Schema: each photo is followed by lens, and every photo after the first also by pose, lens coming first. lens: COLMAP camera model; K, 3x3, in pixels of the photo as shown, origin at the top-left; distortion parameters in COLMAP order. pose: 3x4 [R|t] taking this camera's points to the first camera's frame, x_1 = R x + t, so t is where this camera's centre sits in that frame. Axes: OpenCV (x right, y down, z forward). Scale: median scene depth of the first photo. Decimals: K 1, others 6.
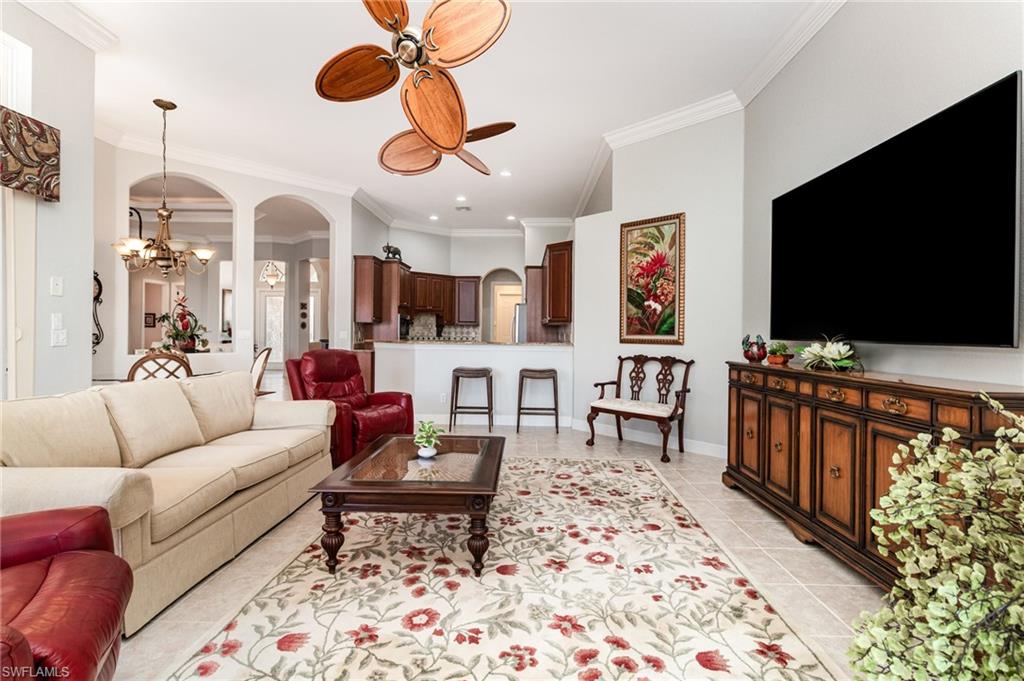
lens RADIAL K [[489.5, 0, 505.7], [0, 489.5, 333.6], [0, 0, 1]] dist [0.001838, 0.000356]
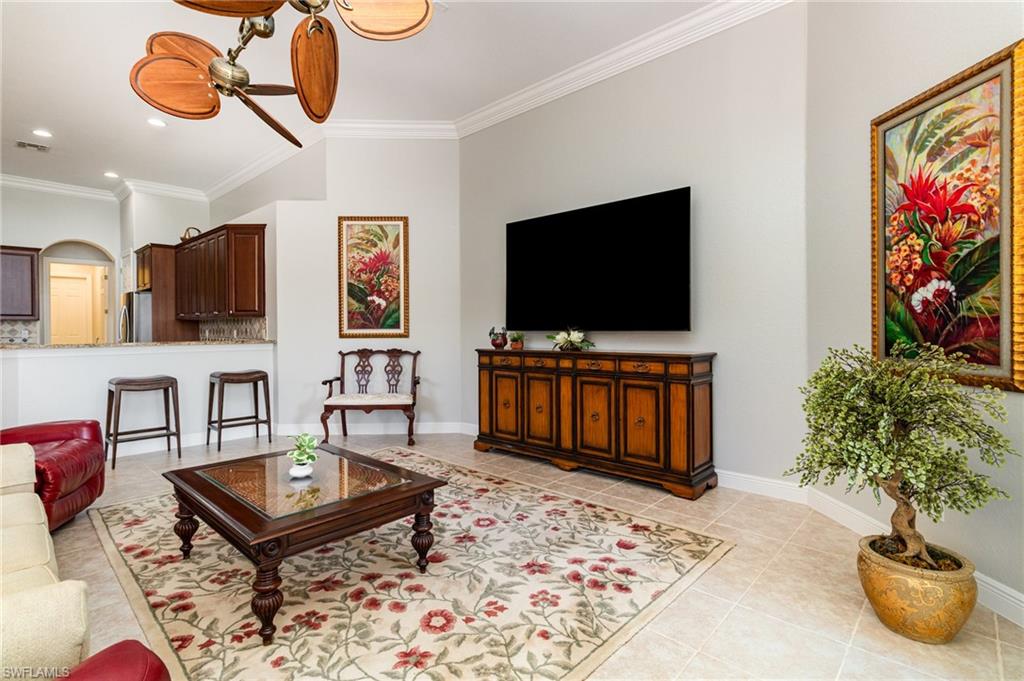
lens RADIAL K [[494.9, 0, 517.1], [0, 494.9, 332.2], [0, 0, 1]] dist [0.002514, 0.000608]
pose [[0.651504, -0.021266, 0.758347, -0.428307], [0.015025, 0.999773, 0.015128, -0.002834], [-0.758496, 0.001538, 0.651676, 0.125476]]
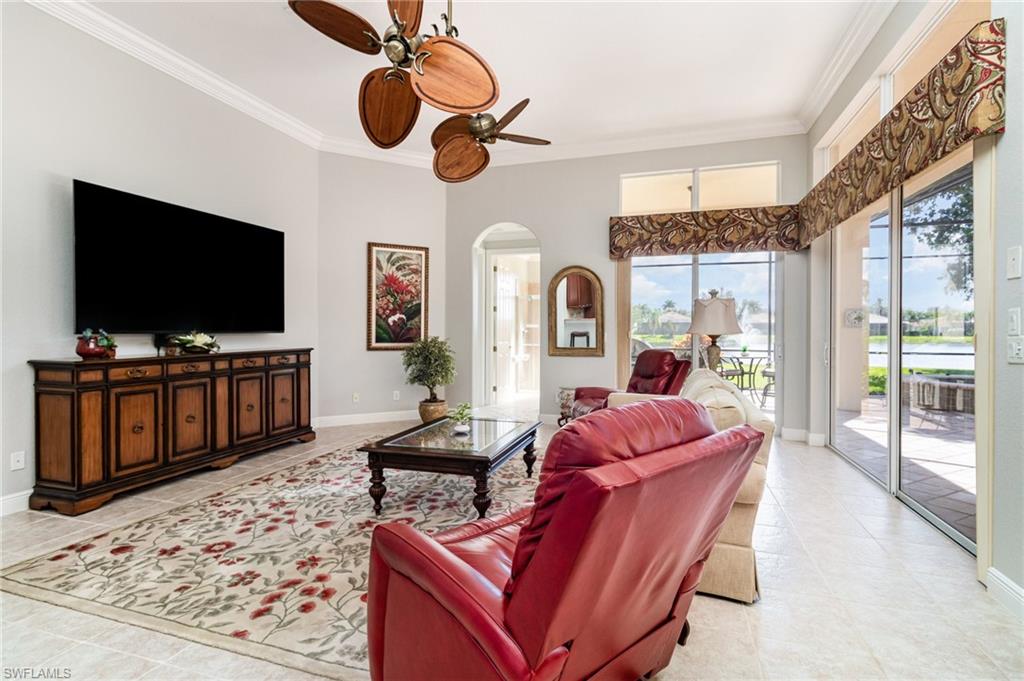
lens RADIAL K [[494.9, 0, 517.1], [0, 494.9, 332.2], [0, 0, 1]] dist [0.002514, 0.000608]
pose [[-0.964833, -0.014050, 0.262487, -0.468938], [-0.012120, 0.999886, 0.008968, -0.007467], [-0.262583, 0.005471, -0.964894, 1.646760]]
